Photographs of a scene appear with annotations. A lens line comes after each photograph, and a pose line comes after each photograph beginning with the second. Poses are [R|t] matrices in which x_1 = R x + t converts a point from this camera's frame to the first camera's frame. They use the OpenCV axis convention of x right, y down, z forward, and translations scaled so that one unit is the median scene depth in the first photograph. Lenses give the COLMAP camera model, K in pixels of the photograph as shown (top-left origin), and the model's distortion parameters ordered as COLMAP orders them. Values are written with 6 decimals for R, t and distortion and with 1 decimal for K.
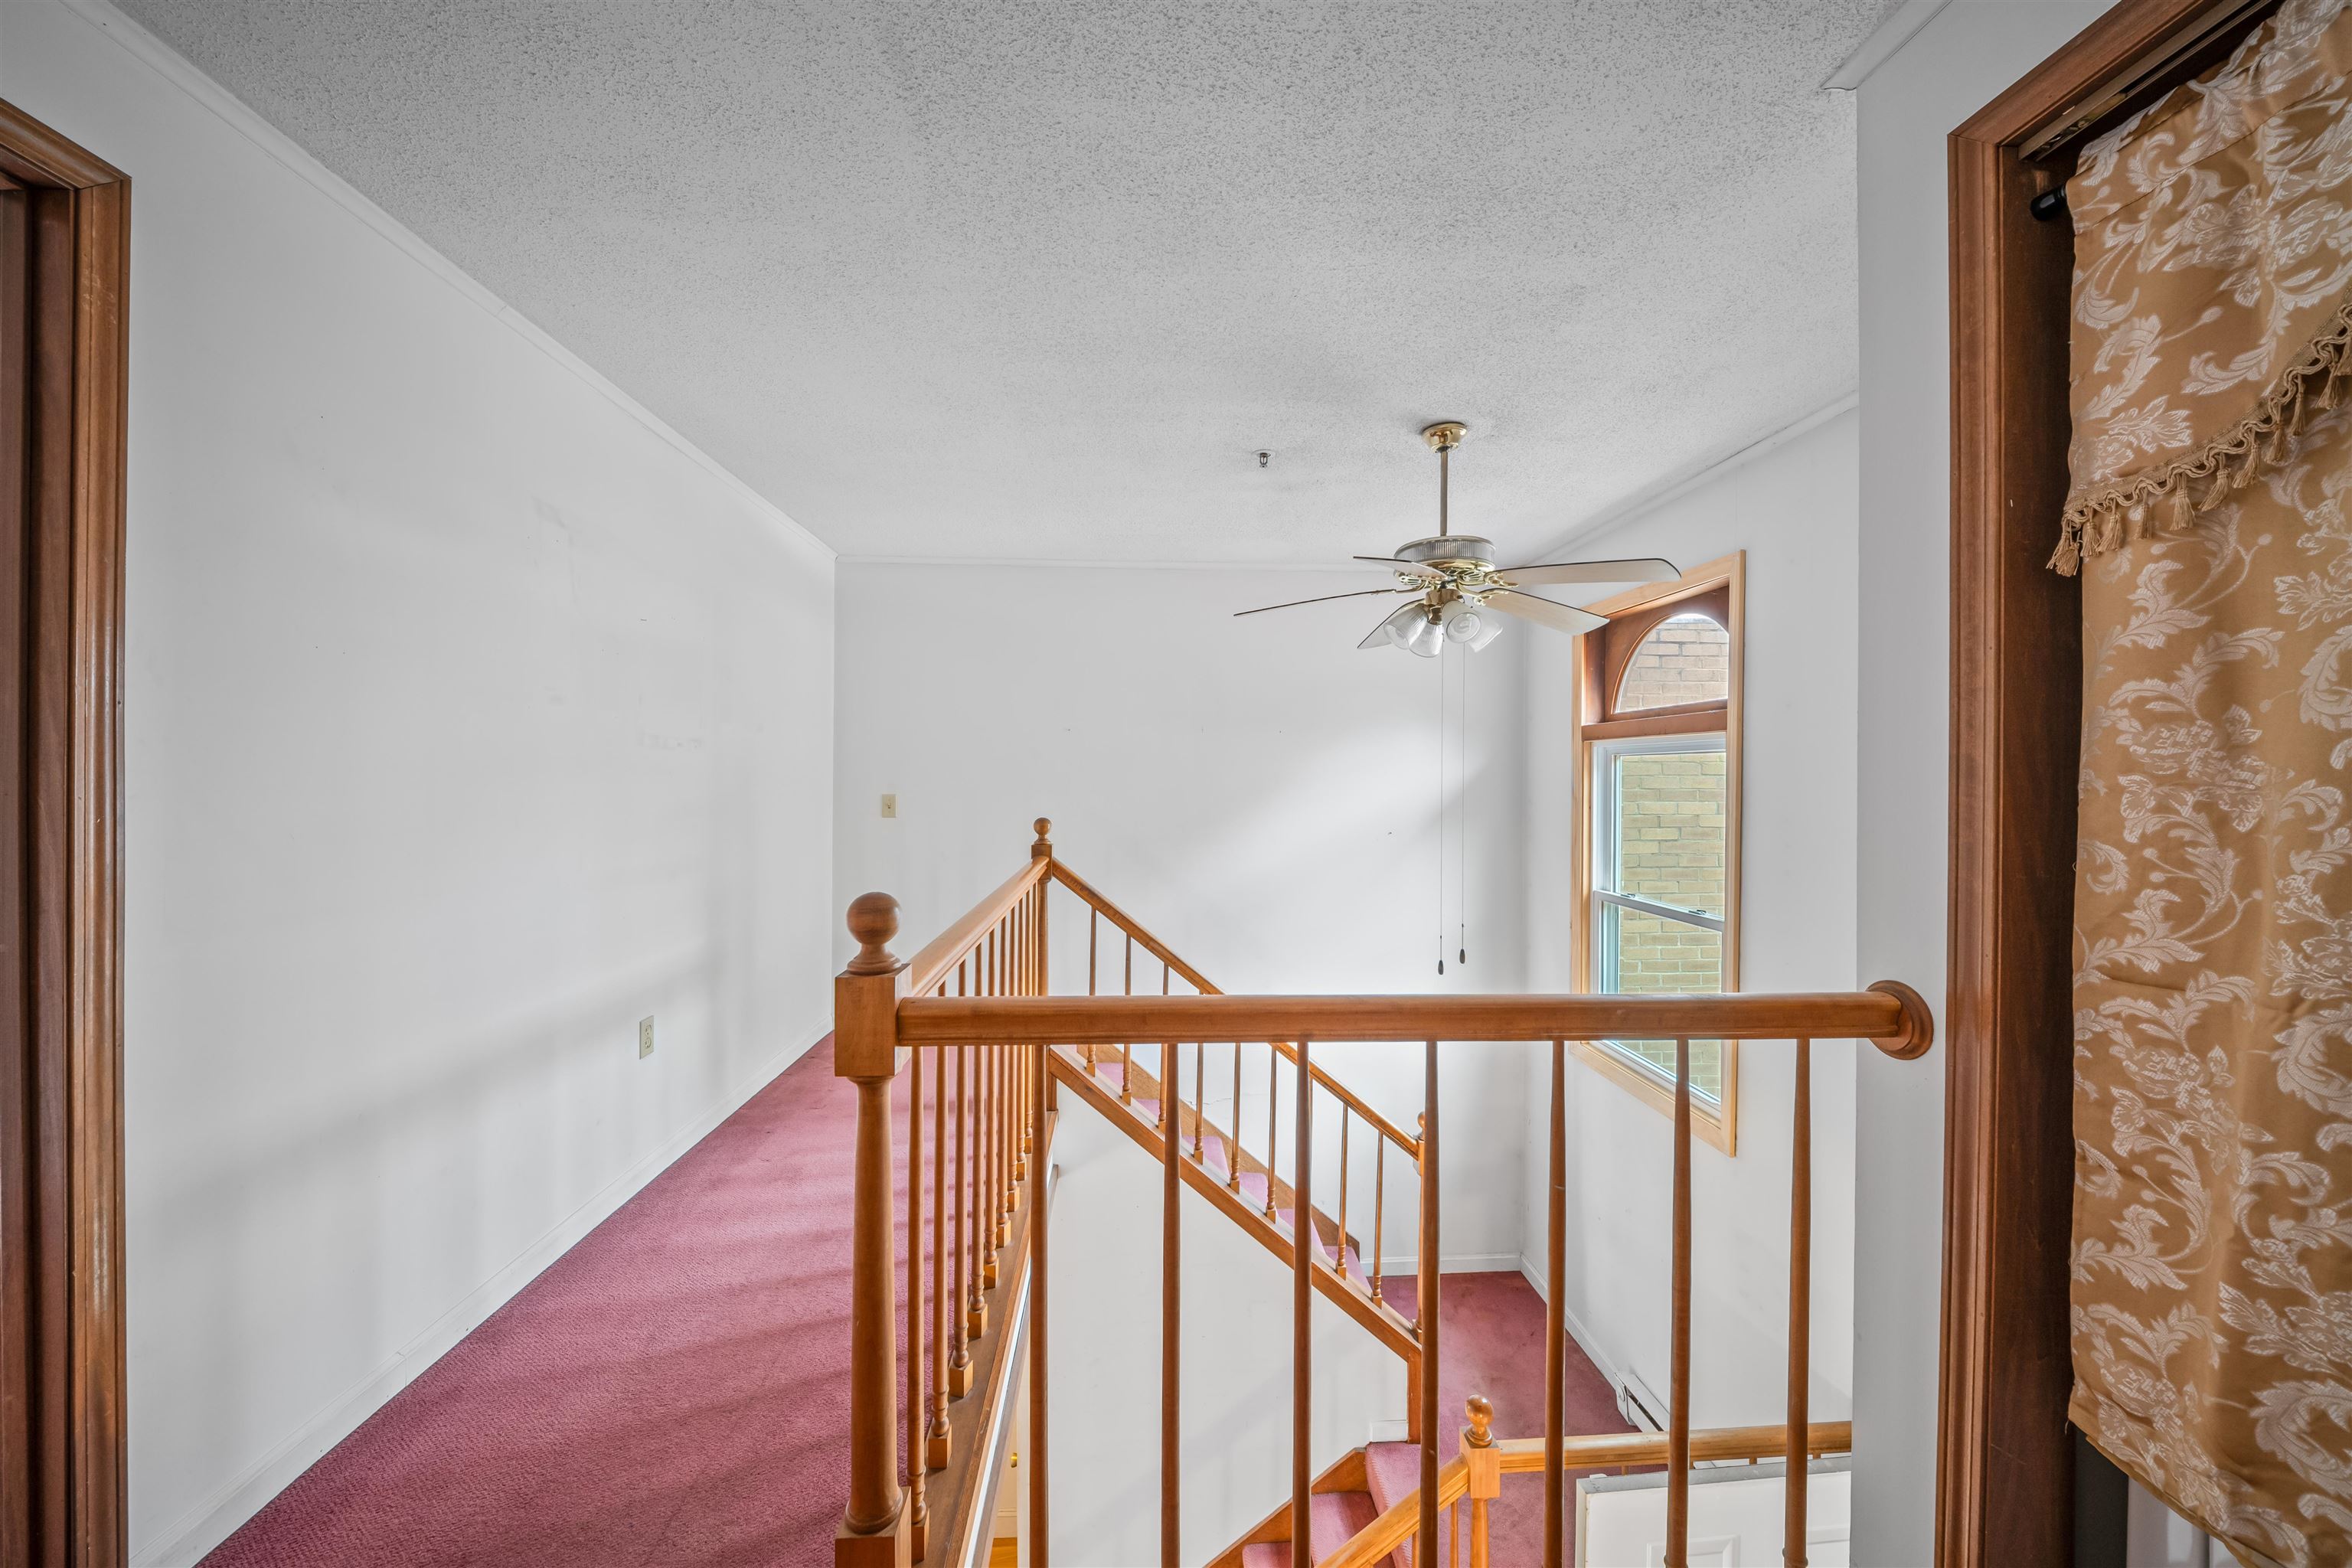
lens RADIAL K [[856.2, 0, 1171.1], [0, 856.2, 773.8], [0, 0, 1]] dist [-0.007377, 0.000049]
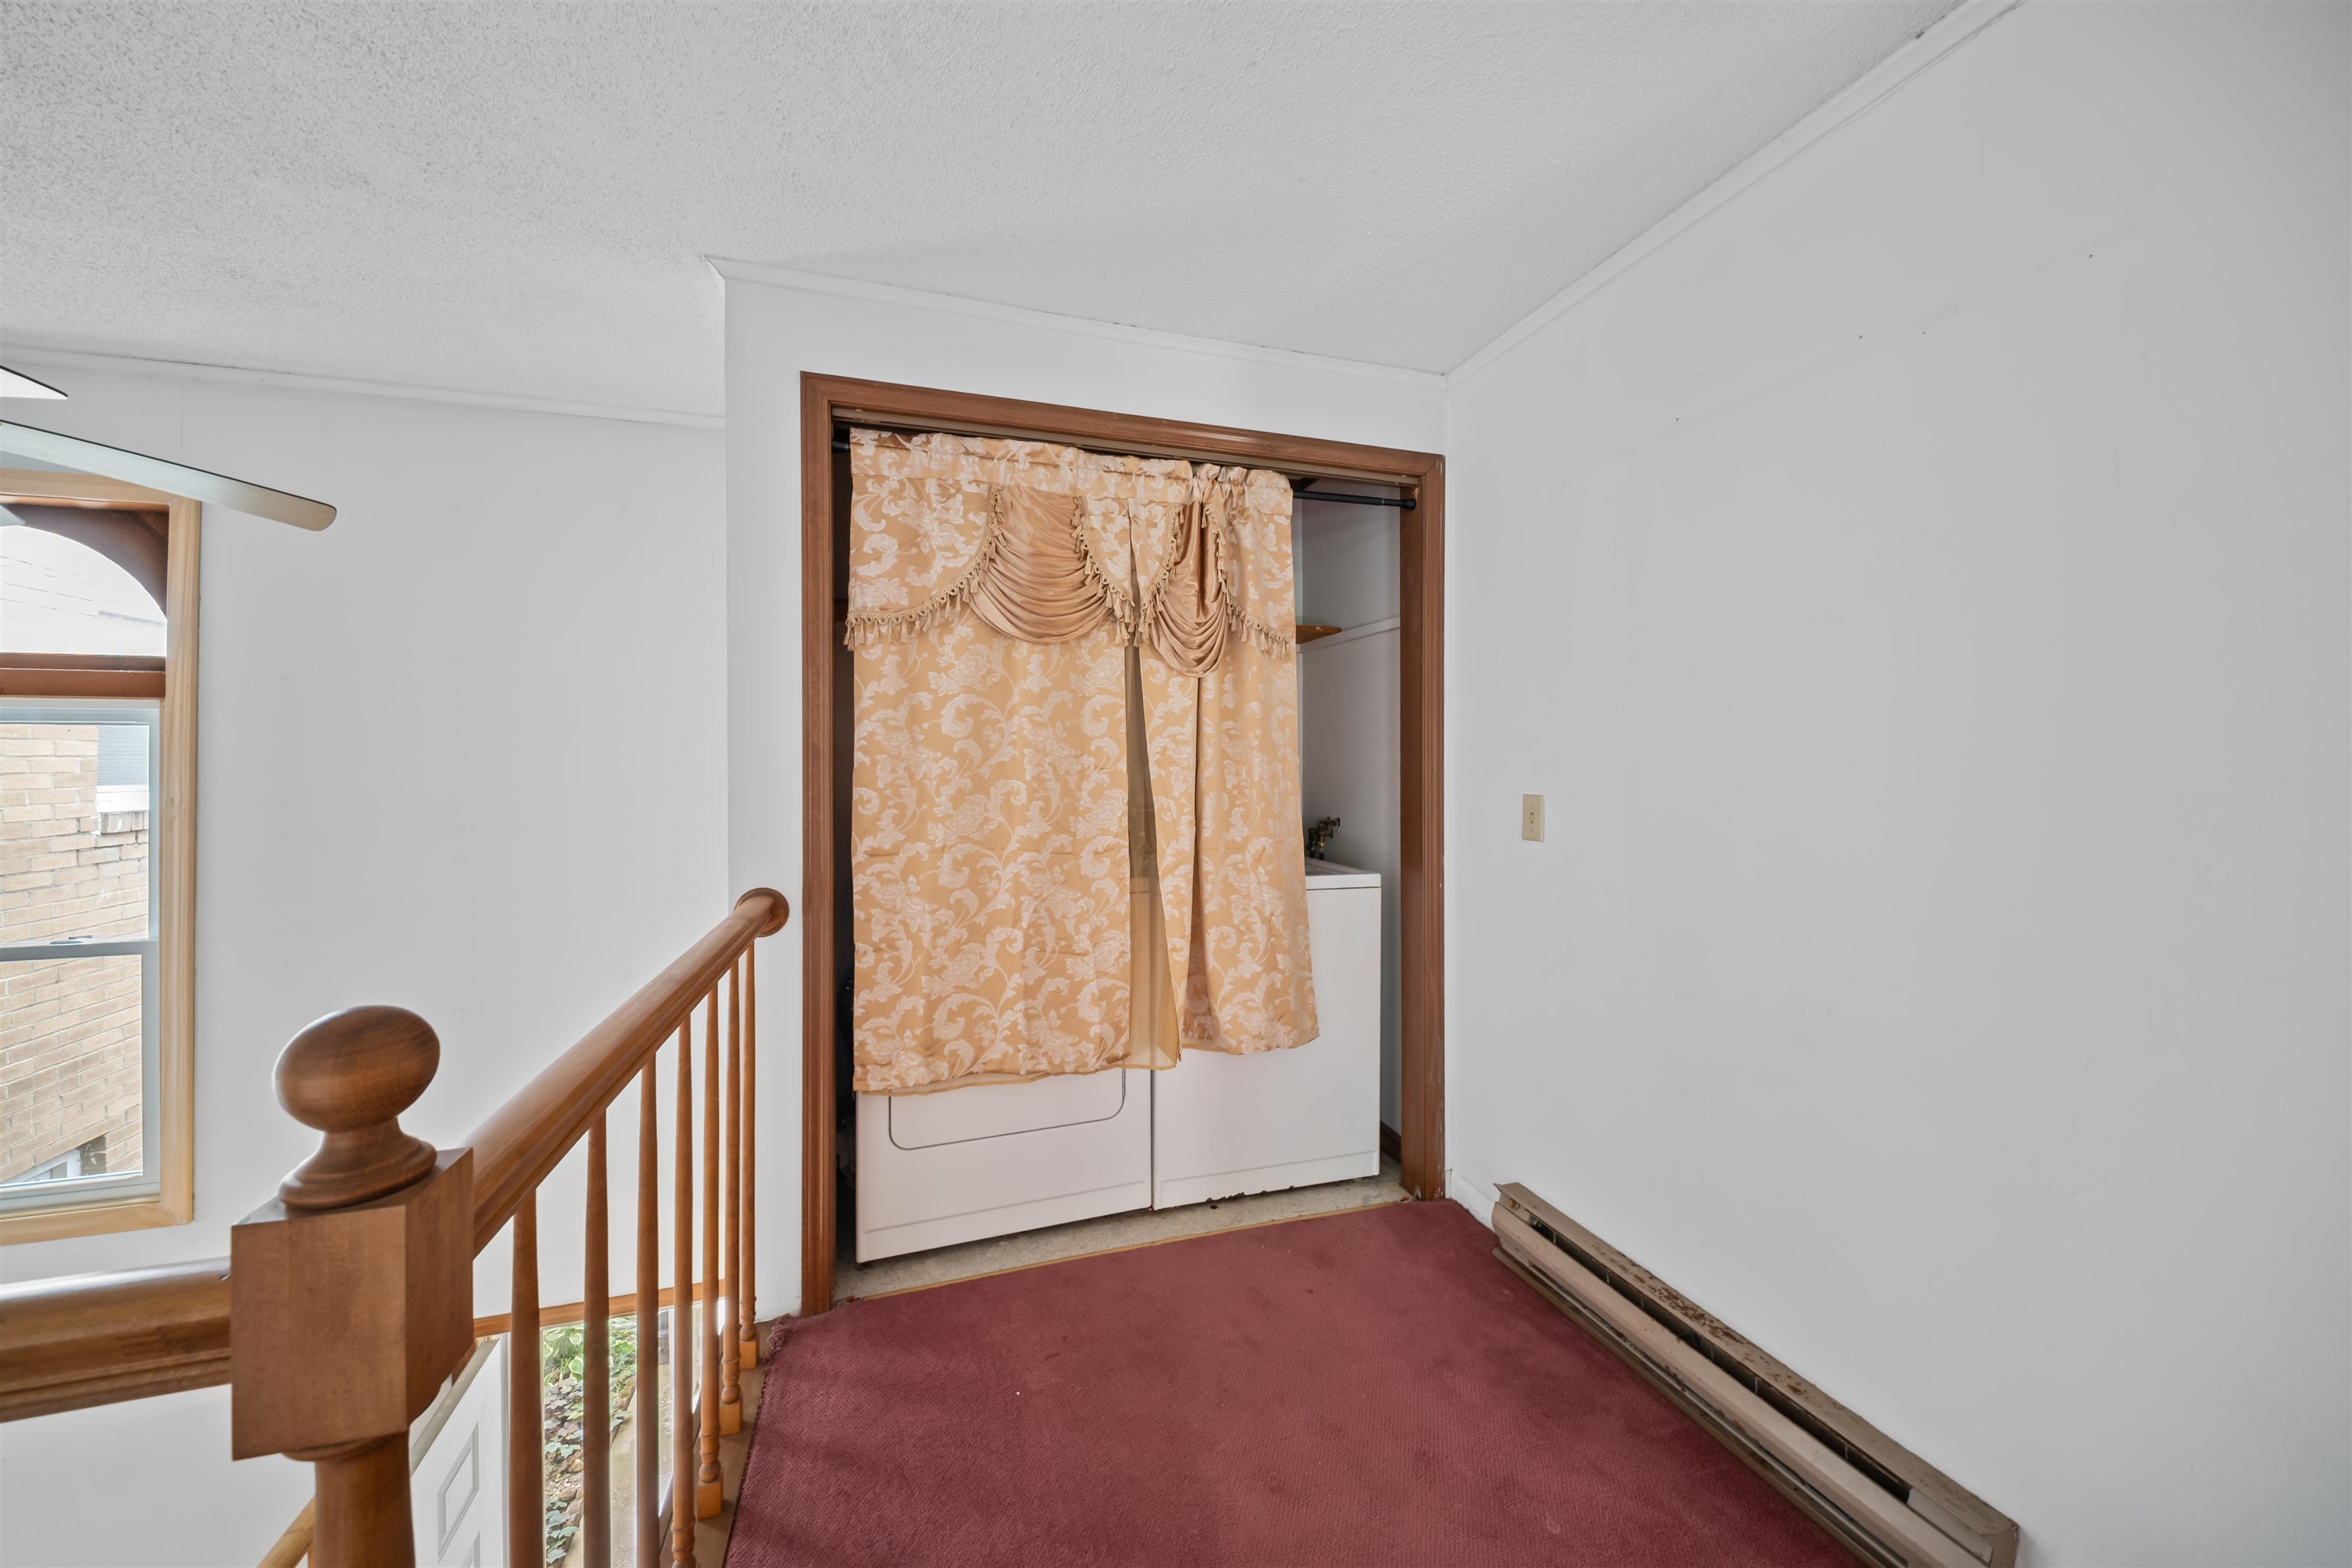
lens RADIAL K [[852.4, 0, 1182.9], [0, 852.4, 758.2], [0, 0, 1]] dist [0.016455, -0.010747]
pose [[-0.252556, -0.001008, 0.967582, -1.079757], [-0.001818, 0.999998, 0.000568, 0.006667], [-0.967581, -0.001615, -0.252557, 0.826298]]
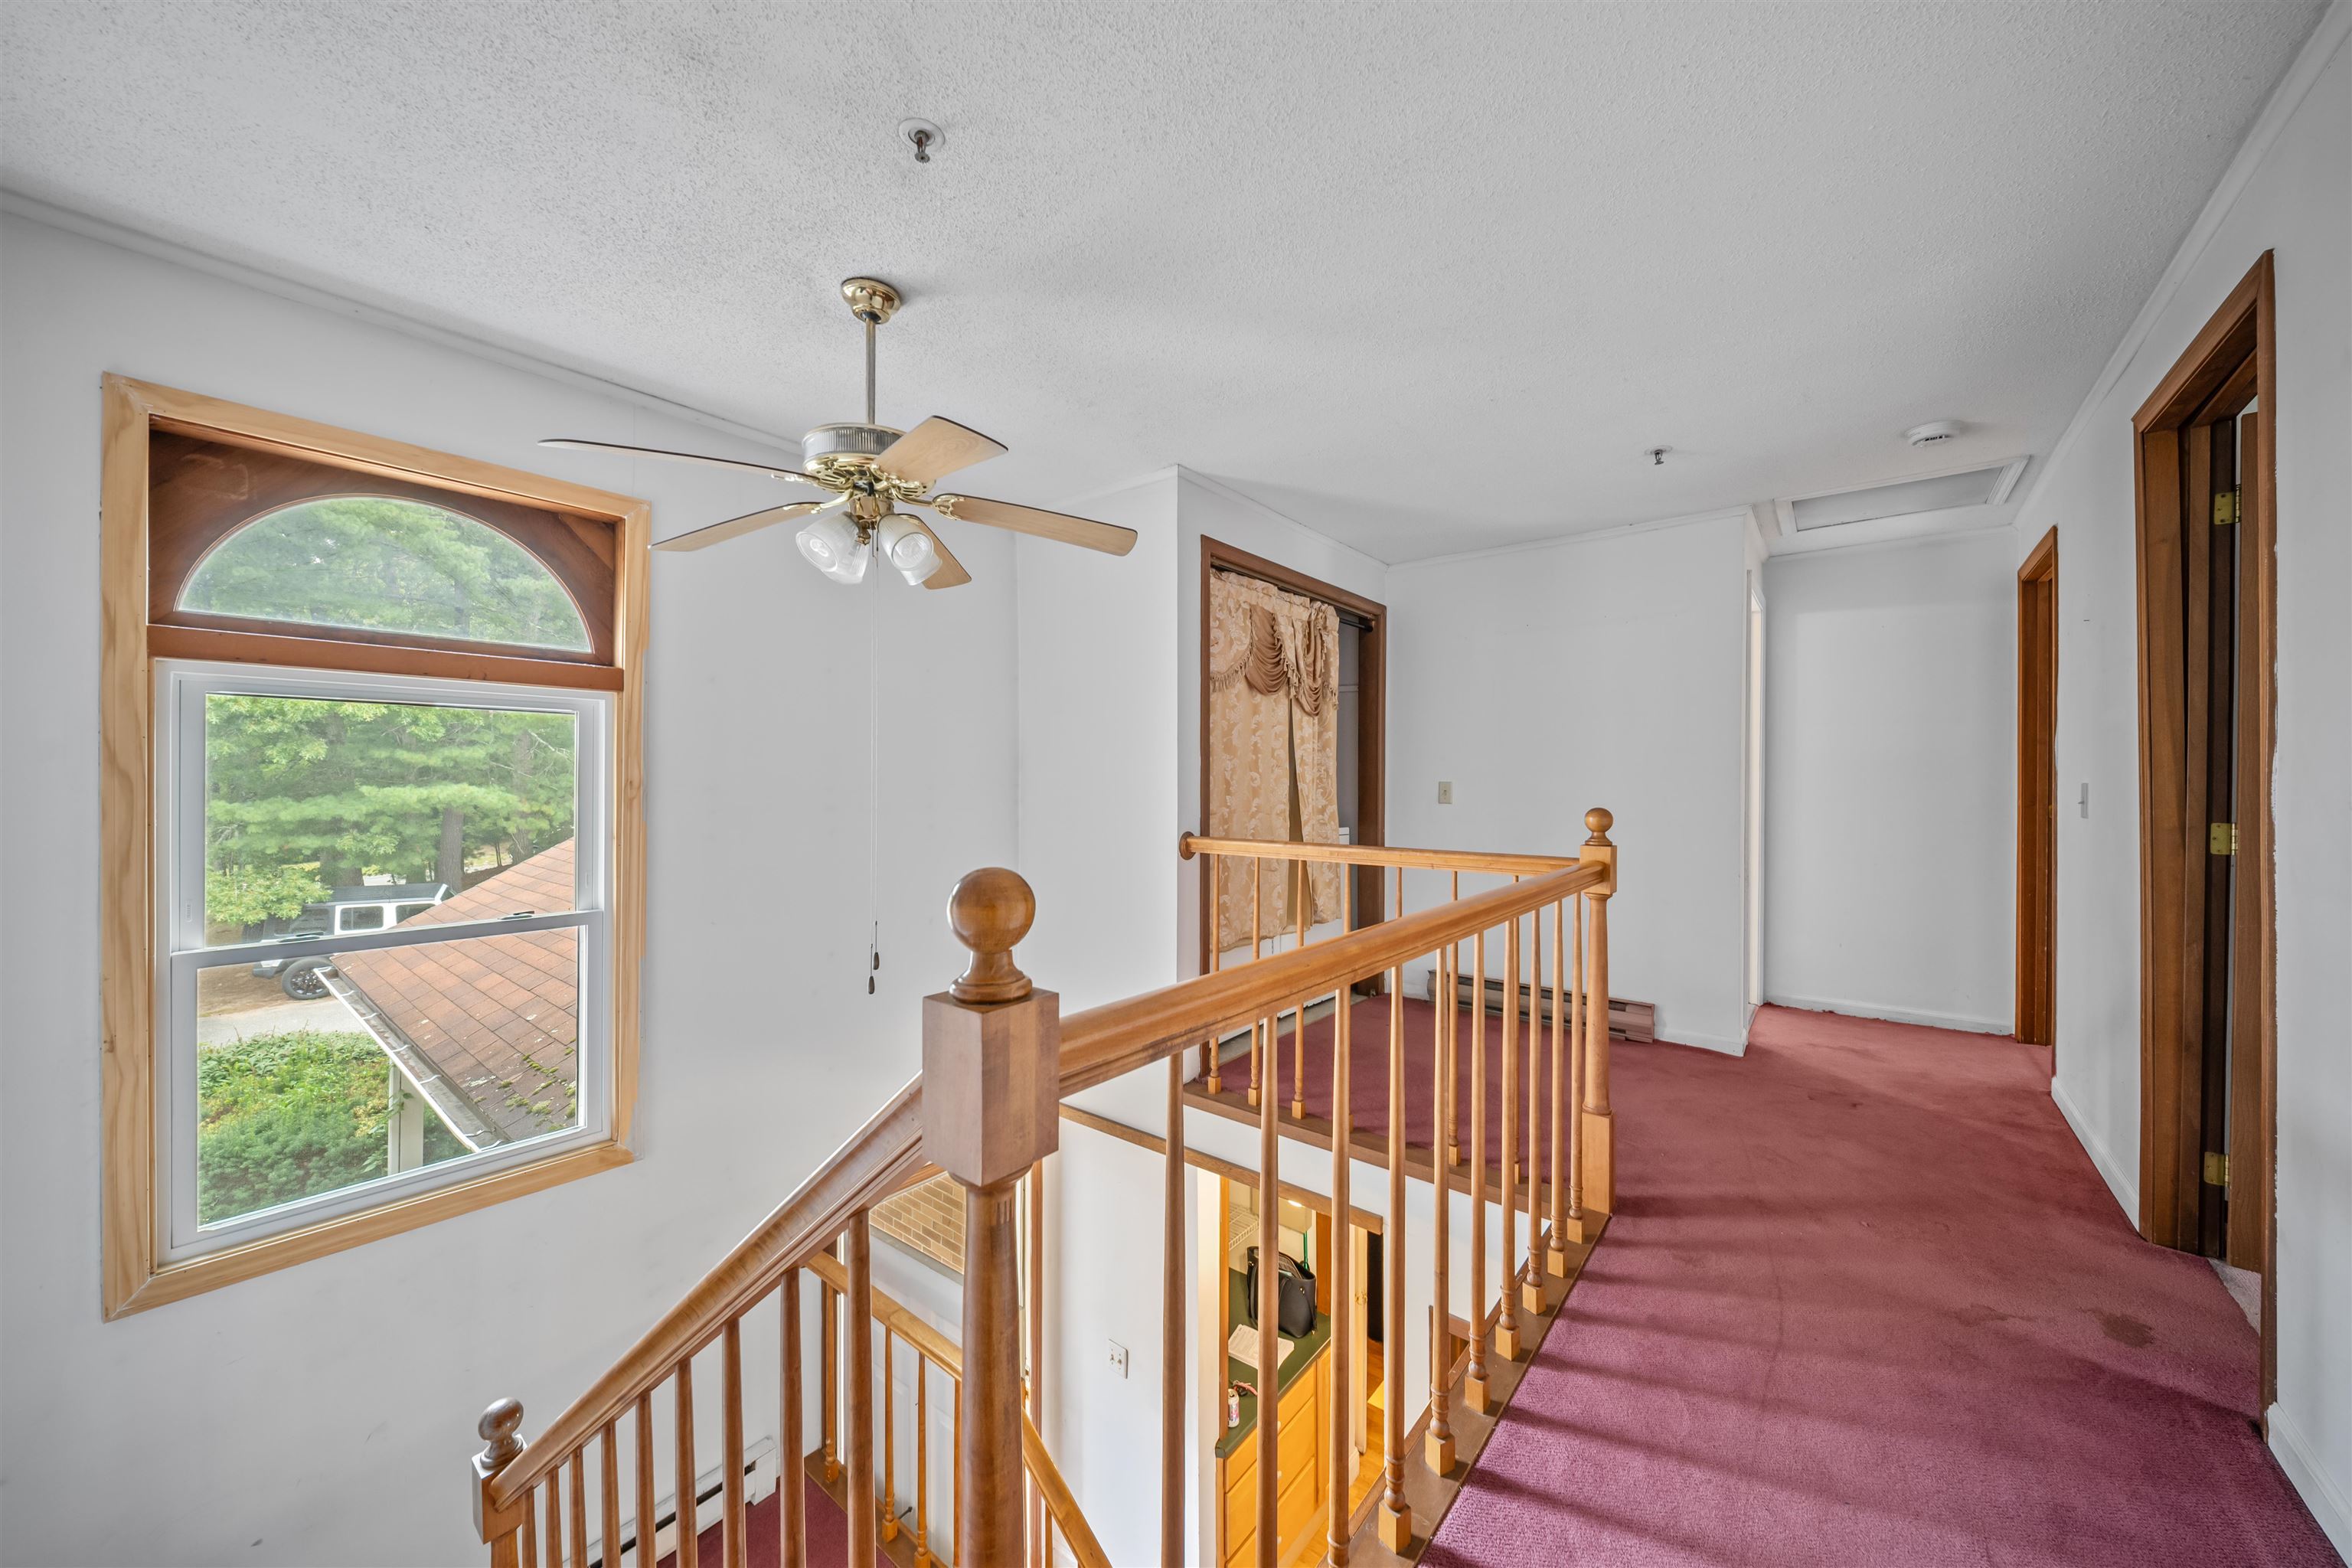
lens RADIAL K [[839.7, 0, 1164.1], [0, 839.7, 787.2], [0, 0, 1]] dist [0.016903, -0.009821]
pose [[-0.739002, -0.002336, 0.673699, -1.101884], [-0.002427, 0.999997, 0.000806, 0.133329], [-0.673699, -0.001039, -0.739005, 3.824074]]
